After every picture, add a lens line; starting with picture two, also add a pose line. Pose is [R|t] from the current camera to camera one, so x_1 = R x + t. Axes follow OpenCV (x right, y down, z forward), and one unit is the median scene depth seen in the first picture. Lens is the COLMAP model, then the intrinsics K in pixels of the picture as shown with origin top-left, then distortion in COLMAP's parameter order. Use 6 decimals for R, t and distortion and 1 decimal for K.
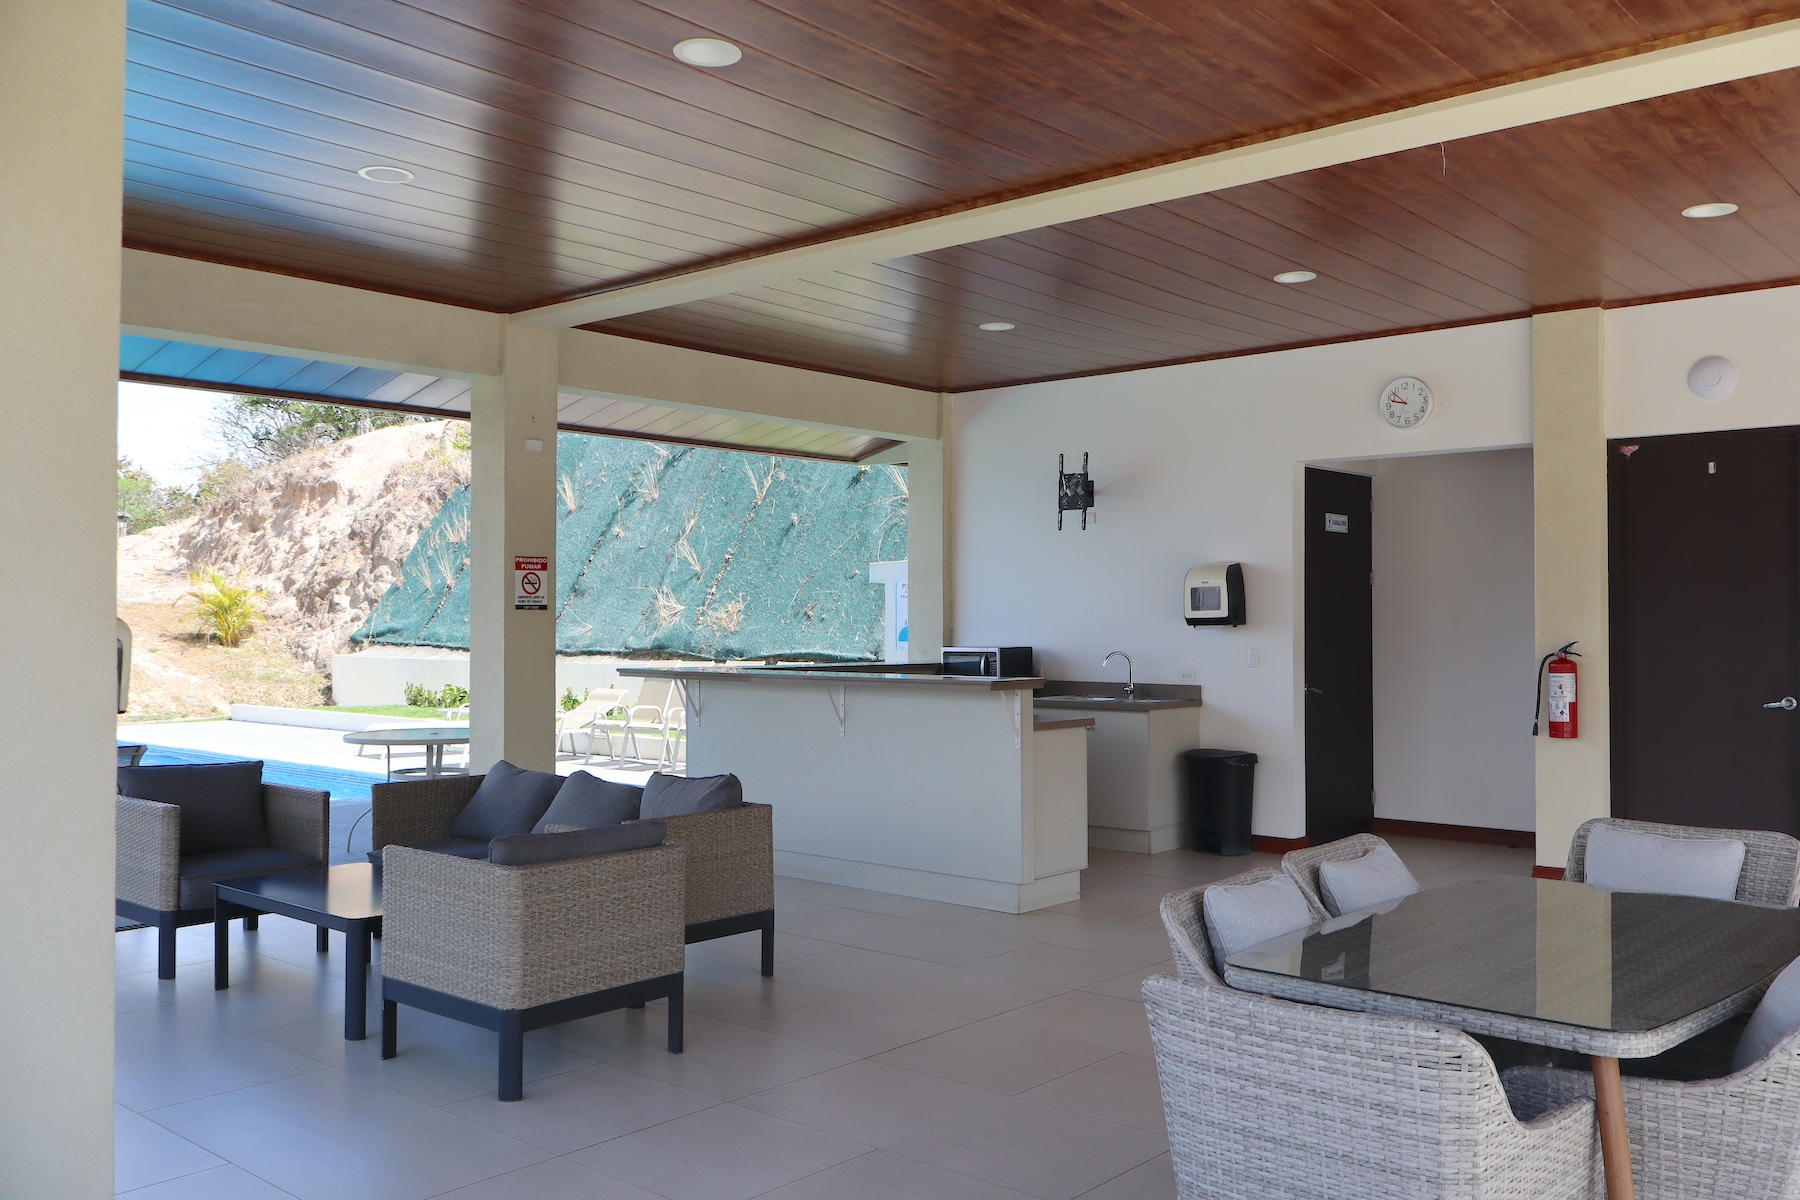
lens RADIAL K [[1498.6, 0, 900.3], [0, 1498.6, 603.8], [0, 0, 1]] dist [0.000423, 0.001082]
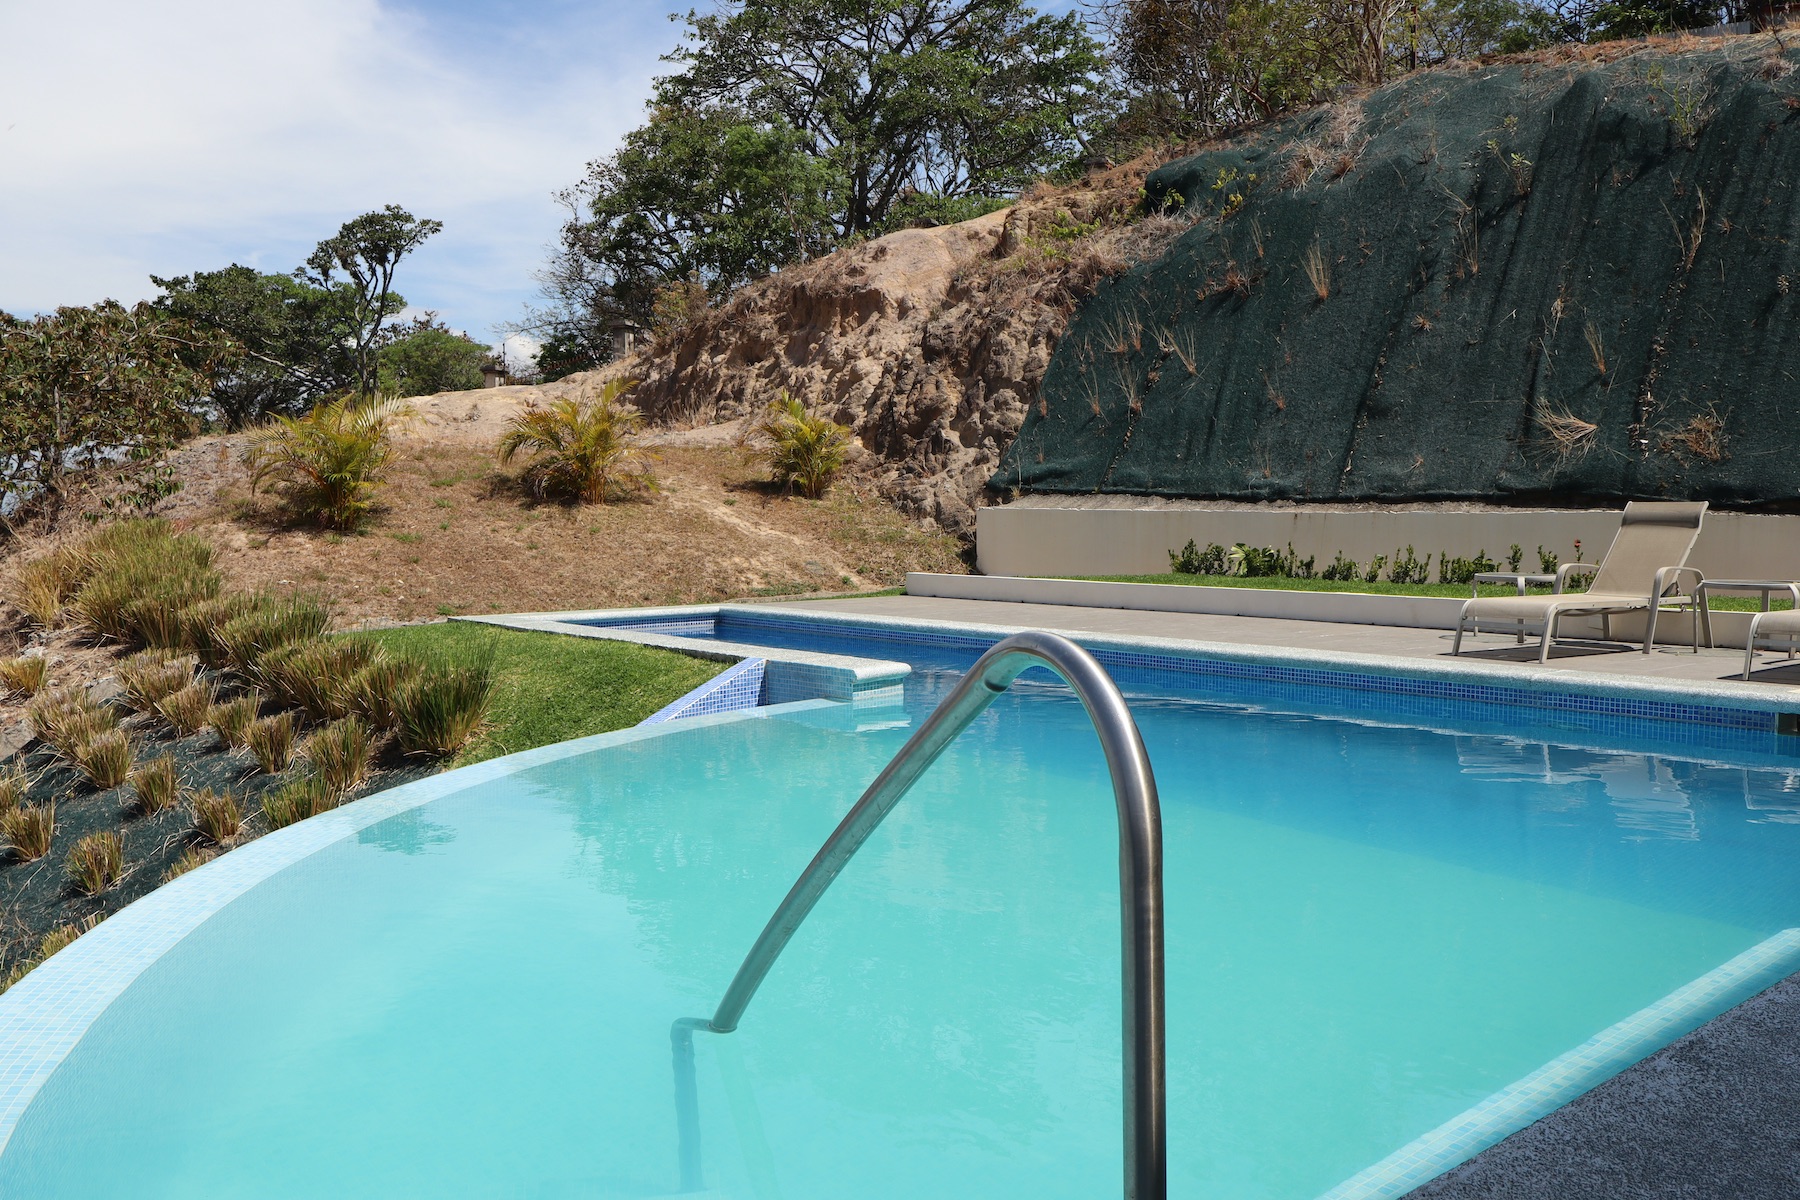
lens RADIAL K [[1498.6, 0, 900.1], [0, 1498.6, 598.5], [0, 0, 1]] dist [0.000423, 0.001082]
pose [[0.990949, 0.006967, -0.134060, -0.298578], [0.002471, 0.997537, 0.070101, 0.025589], [0.134218, -0.069798, 0.988491, 0.261789]]
